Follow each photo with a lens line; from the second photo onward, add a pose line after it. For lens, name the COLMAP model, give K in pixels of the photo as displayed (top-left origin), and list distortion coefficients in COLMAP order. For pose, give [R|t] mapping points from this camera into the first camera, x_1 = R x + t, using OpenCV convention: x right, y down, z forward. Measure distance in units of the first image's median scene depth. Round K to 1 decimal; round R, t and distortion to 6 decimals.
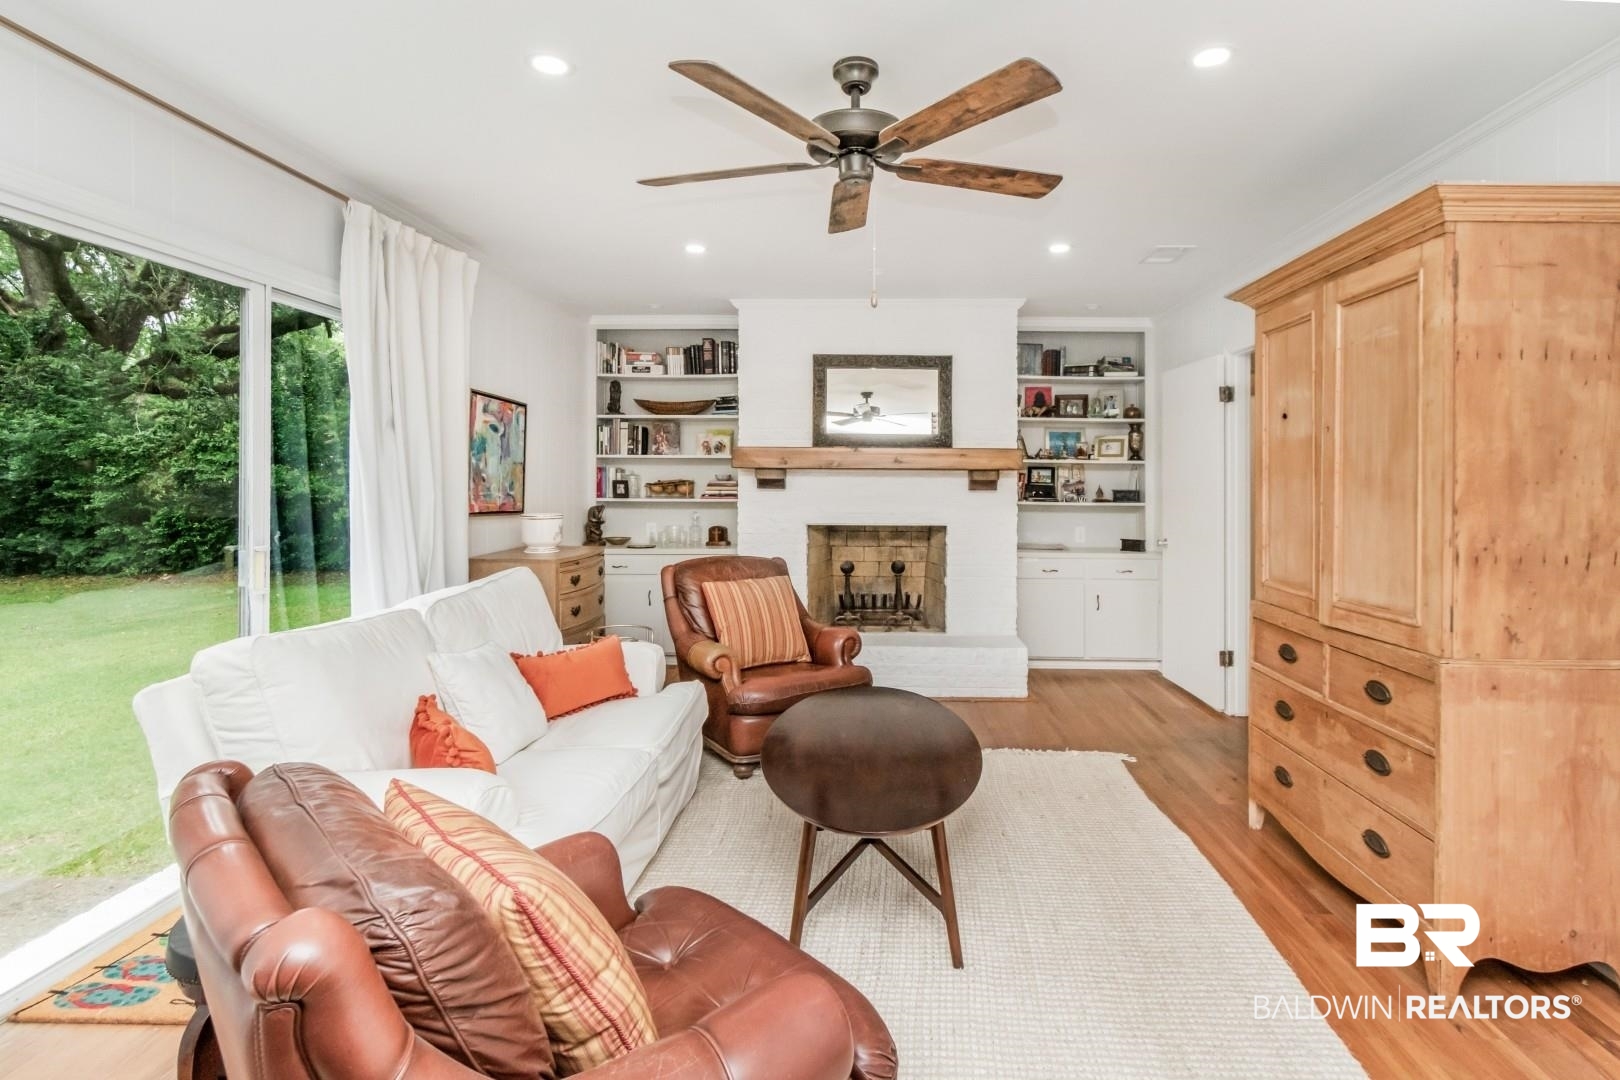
lens RADIAL K [[792.5, 0, 880.3], [0, 792.5, 477.9], [0, 0, 1]] dist [-0.000251, 0.000144]
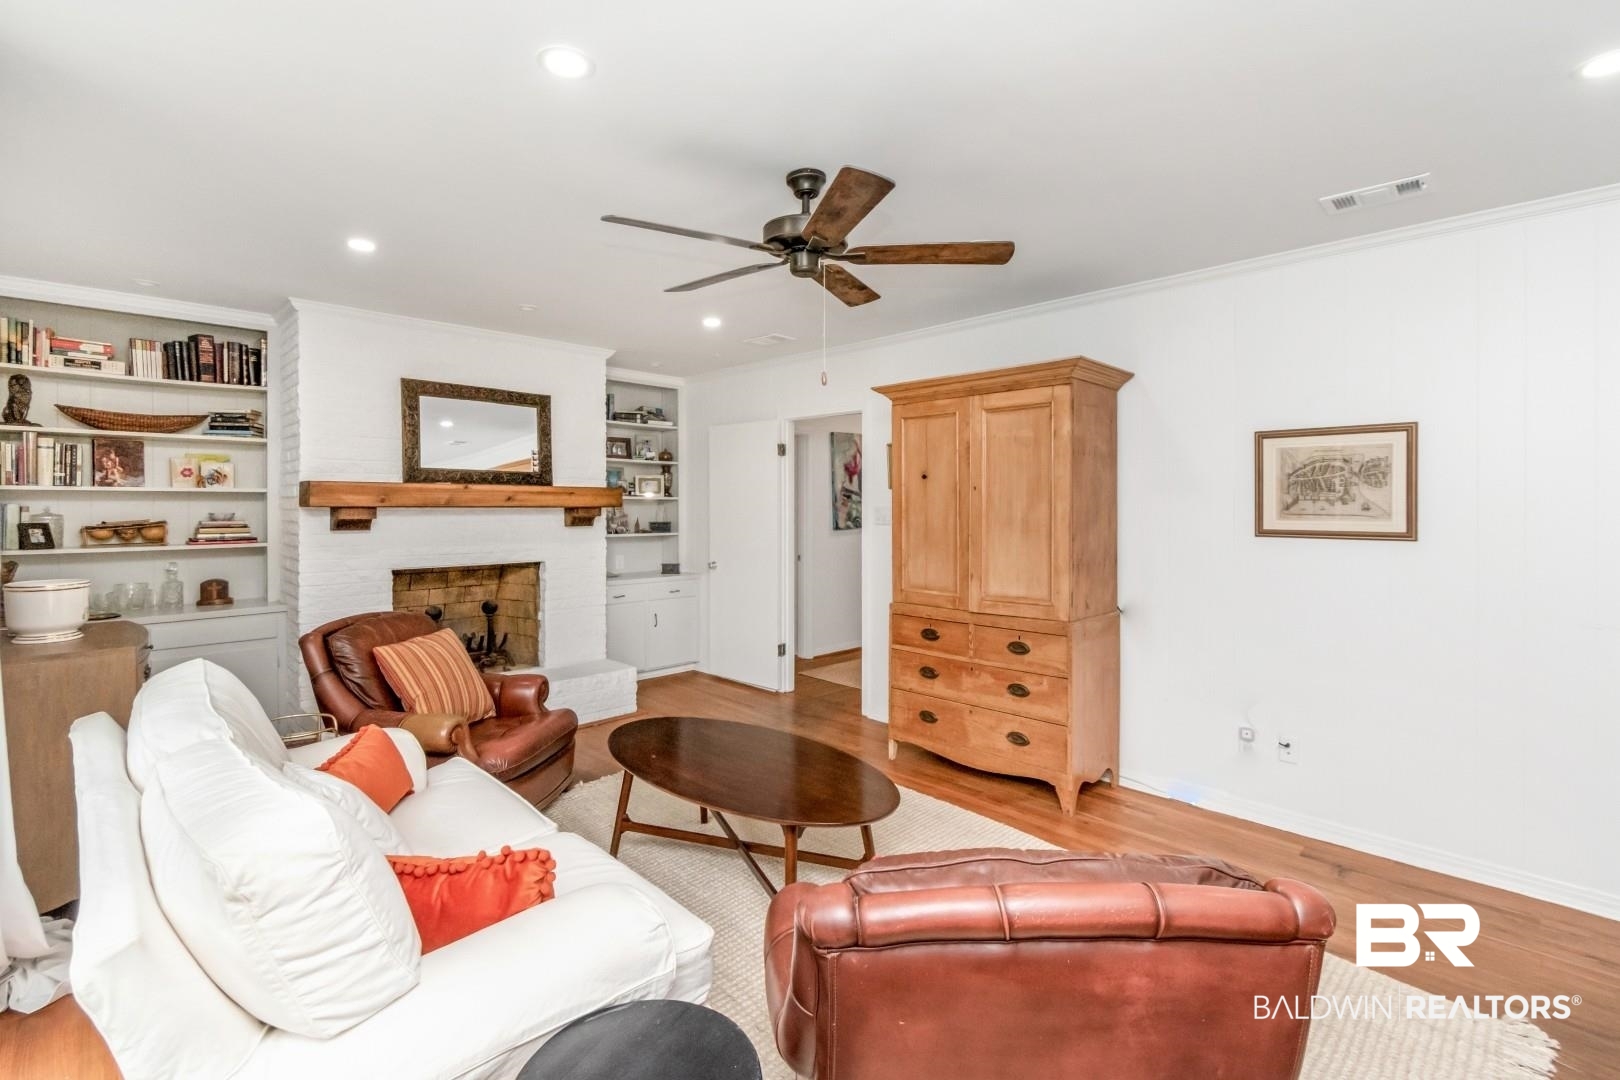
lens RADIAL K [[716.3, 0, 815.7], [0, 716.3, 506.4], [0, 0, 1]] dist [0.000266, 0.000330]
pose [[0.705412, -0.004871, 0.708781, -0.321534], [0.000384, 0.999979, 0.006490, -0.016630], [-0.708797, -0.004306, 0.705399, 0.103504]]
